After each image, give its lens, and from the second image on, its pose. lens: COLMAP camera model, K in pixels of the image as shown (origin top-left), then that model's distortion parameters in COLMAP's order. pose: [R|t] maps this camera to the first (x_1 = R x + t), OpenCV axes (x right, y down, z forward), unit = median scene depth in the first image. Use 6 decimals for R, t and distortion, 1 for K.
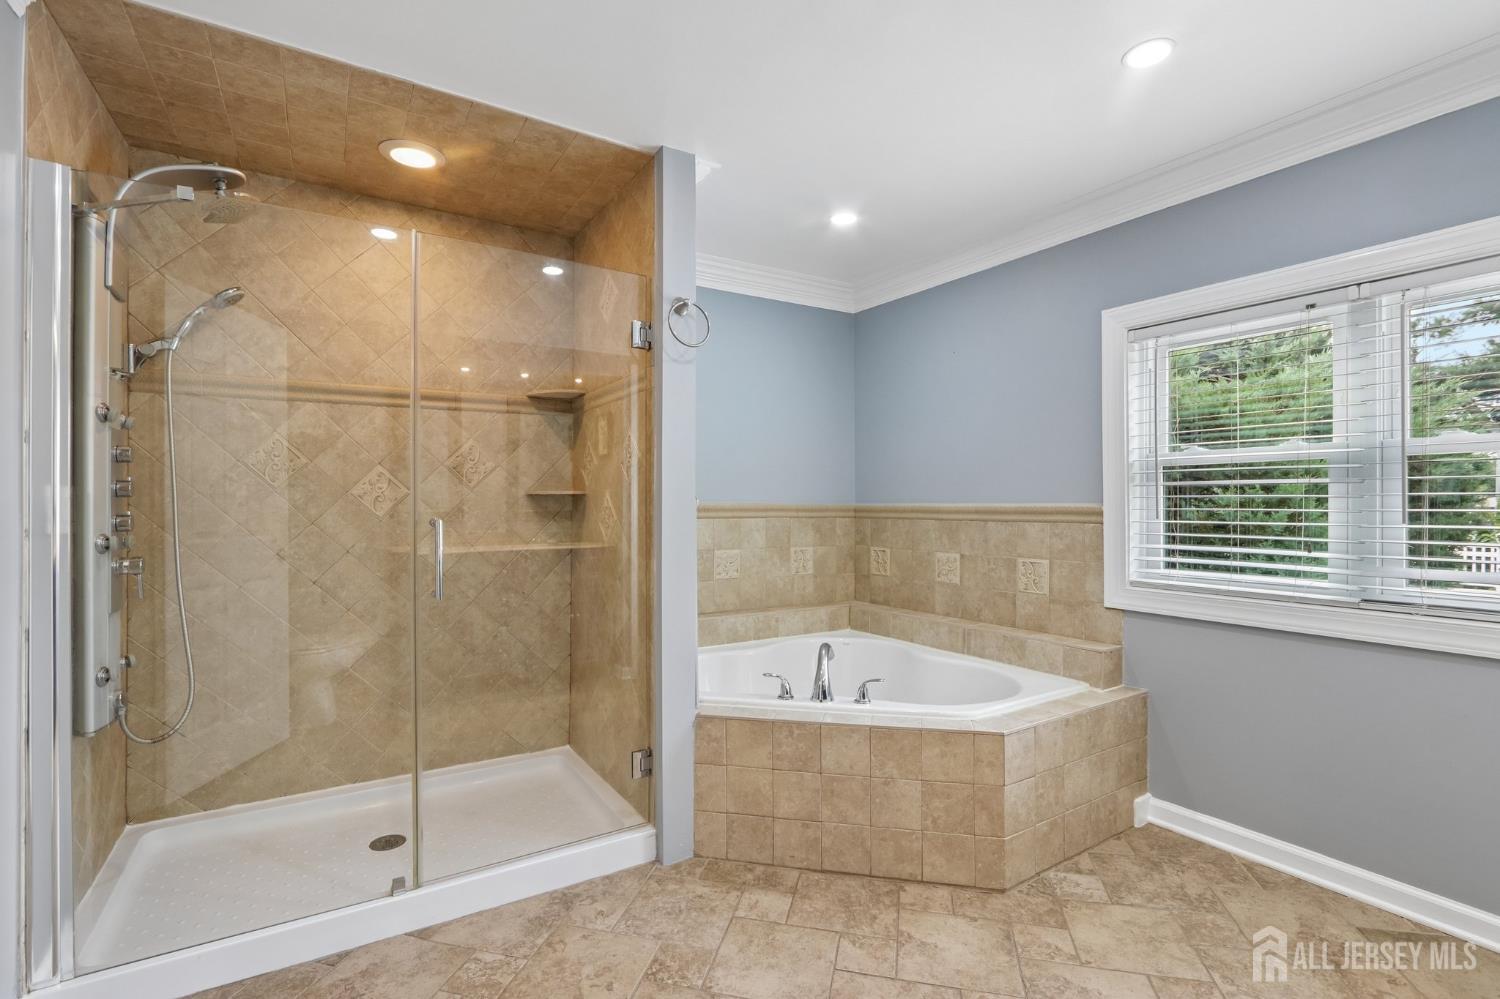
lens RADIAL K [[691.4, 0, 745.9], [0, 691.4, 507.1], [0, 0, 1]] dist [-0.024884, 0.006508]
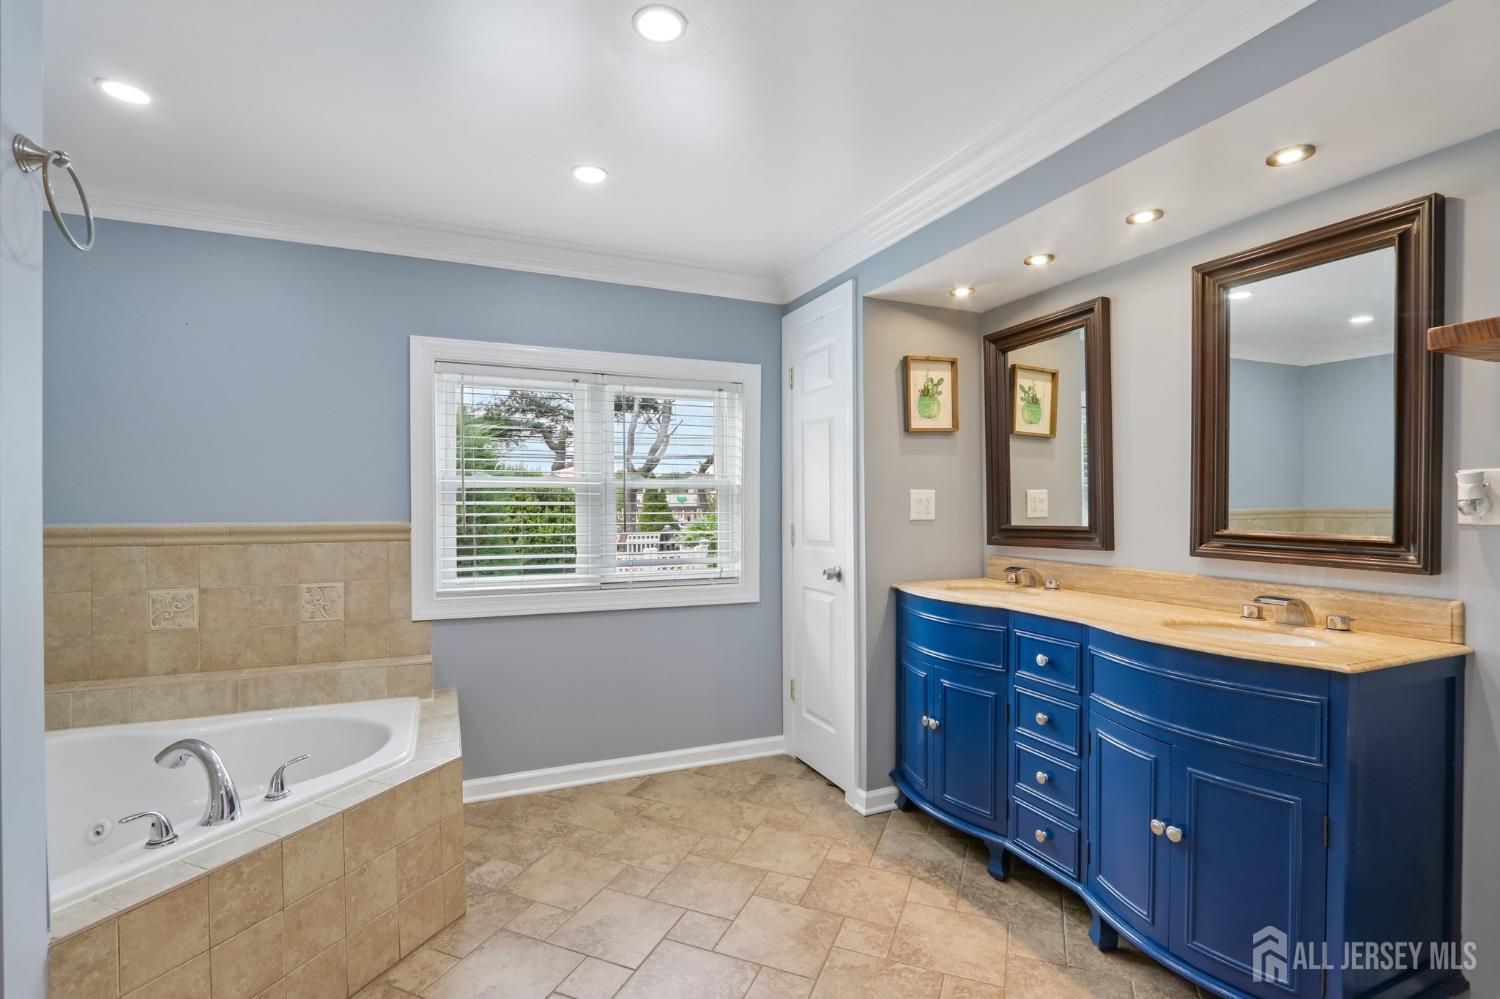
lens RADIAL K [[691.4, 0, 745.9], [0, 691.4, 507.1], [0, 0, 1]] dist [-0.024884, 0.006508]
pose [[0.151843, -0.000983, 0.988404, -0.426999], [0.005458, 0.999985, 0.000157, -0.023962], [-0.988390, 0.005371, 0.151846, 0.342271]]
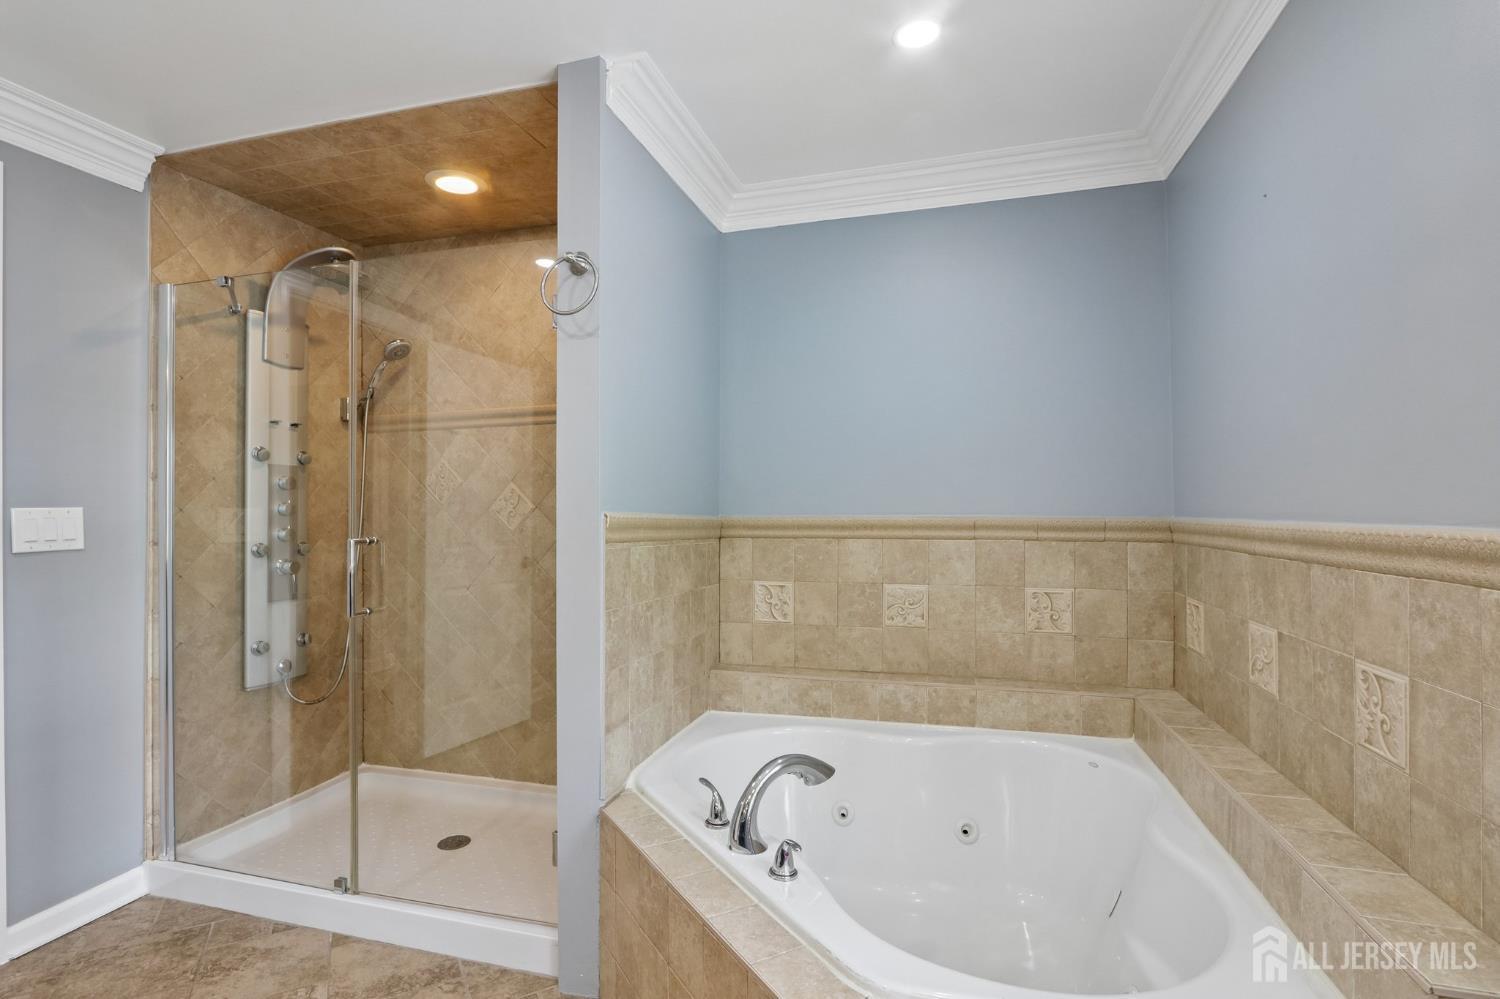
lens RADIAL K [[727.9, 0, 745.7], [0, 727.9, 505.9], [0, 0, 1]] dist [-0.016559, 0.001172]
pose [[0.670116, -0.007163, -0.742222, 0.525017], [0.001216, 0.999963, -0.008553, -0.013911], [0.742255, 0.004829, 0.670100, 0.508036]]
